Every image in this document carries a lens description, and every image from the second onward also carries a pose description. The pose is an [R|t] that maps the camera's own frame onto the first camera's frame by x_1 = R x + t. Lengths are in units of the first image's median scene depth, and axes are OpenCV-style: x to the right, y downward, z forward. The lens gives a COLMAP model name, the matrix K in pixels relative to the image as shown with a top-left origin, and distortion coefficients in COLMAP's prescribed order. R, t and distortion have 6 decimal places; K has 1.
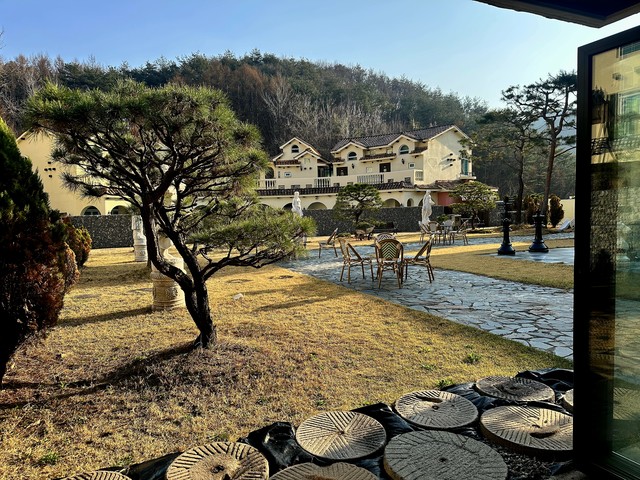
lens RADIAL K [[448.3, 0, 304.6], [0, 448.3, 234.8], [0, 0, 1]] dist [0.046856, -0.077605]
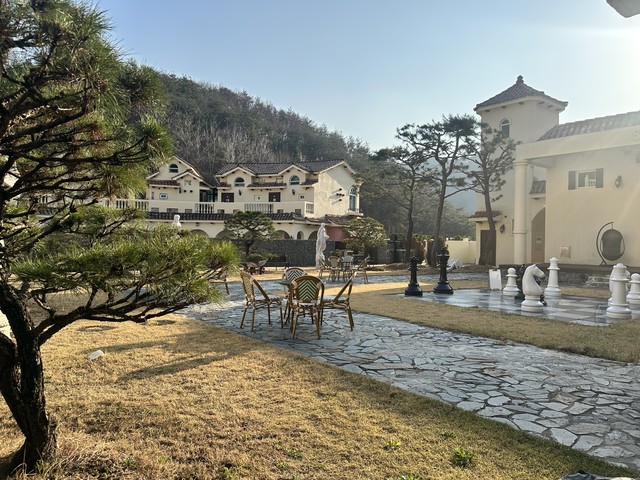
lens RADIAL K [[448.3, 0, 306.5], [0, 448.3, 232.4], [0, 0, 1]] dist [0.046856, -0.077605]
pose [[0.957167, 0.054613, 0.284340, -0.033397], [-0.032276, 0.996055, -0.082662, -0.001737], [-0.287733, 0.069944, 0.955153, 0.169267]]
